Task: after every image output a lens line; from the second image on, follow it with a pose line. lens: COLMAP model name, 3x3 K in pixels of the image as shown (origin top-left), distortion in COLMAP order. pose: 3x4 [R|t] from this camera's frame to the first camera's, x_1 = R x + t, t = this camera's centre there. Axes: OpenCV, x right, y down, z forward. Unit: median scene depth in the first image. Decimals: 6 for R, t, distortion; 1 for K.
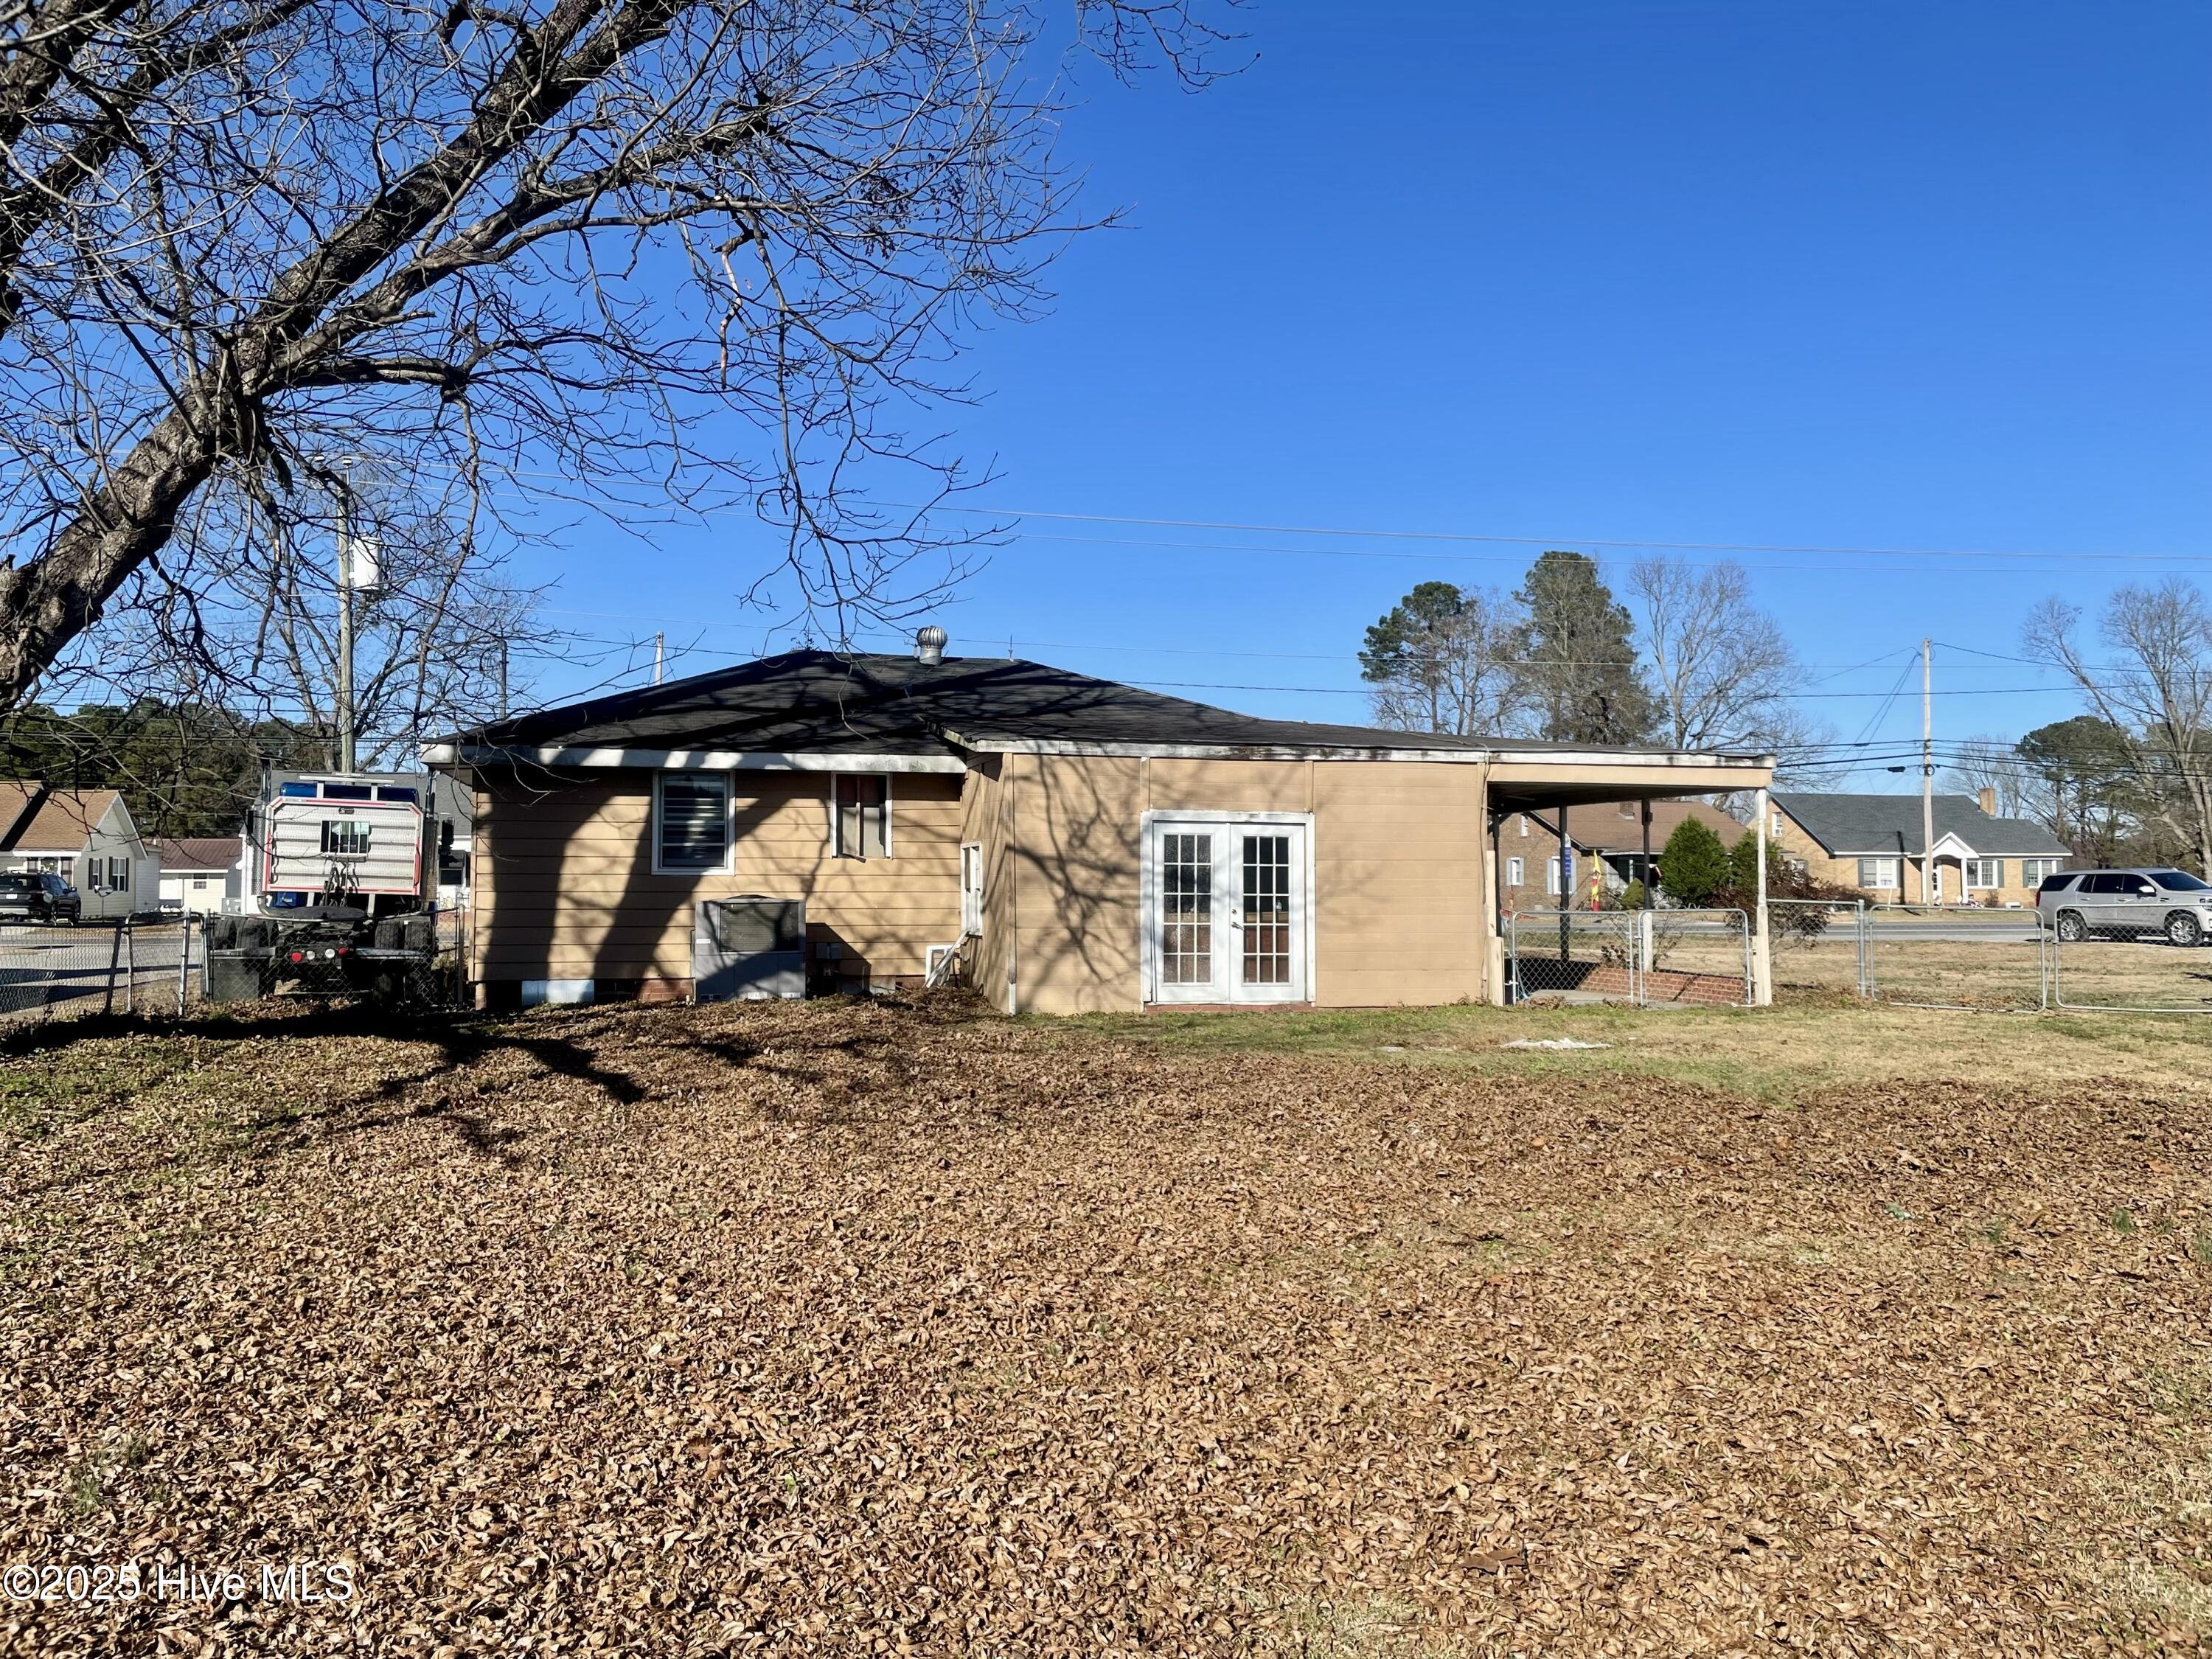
lens RADIAL K [[1689.7, 0, 1091.4], [0, 1689.7, 810.3], [0, 0, 1]] dist [0.074136, -0.082947]
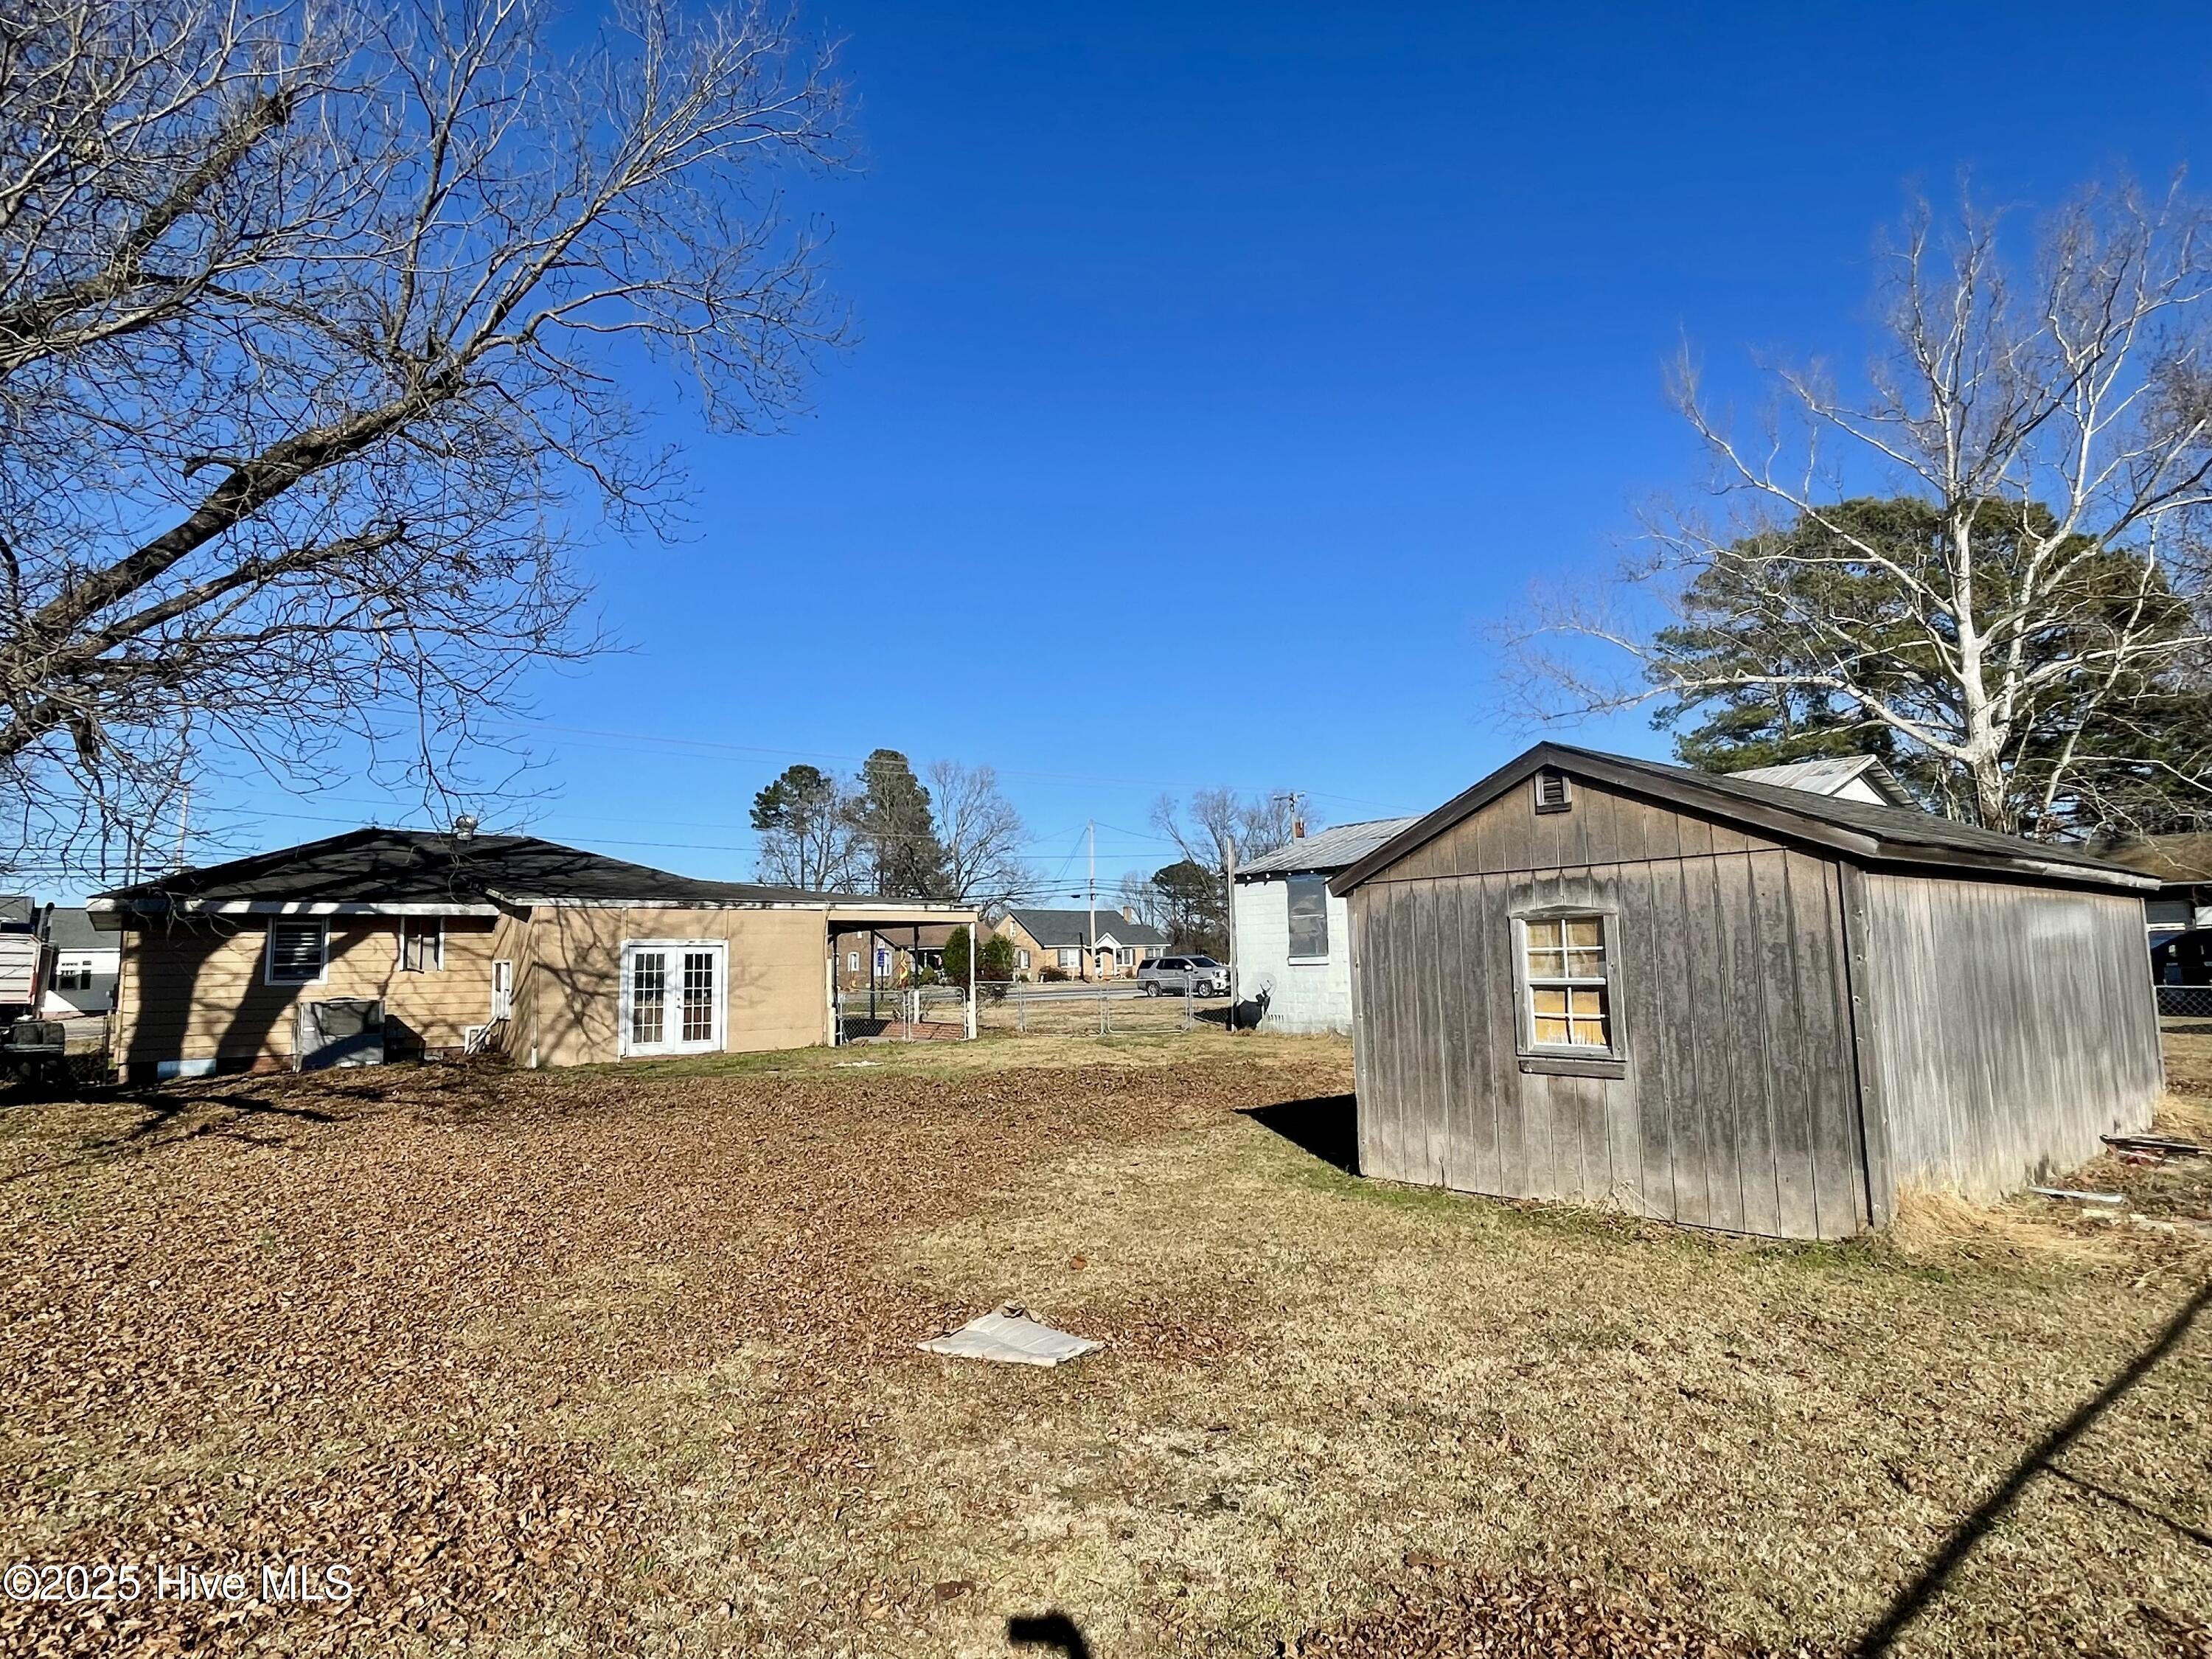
lens RADIAL K [[1206.3, 0, 1094.5], [0, 1206.3, 818.9], [0, 0, 1]] dist [-0.011598, -0.003066]
pose [[0.905993, 0.029365, 0.422273, -0.052309], [0.004177, 0.996922, -0.078289, -0.023431], [-0.423272, 0.072693, 0.903082, -0.277975]]
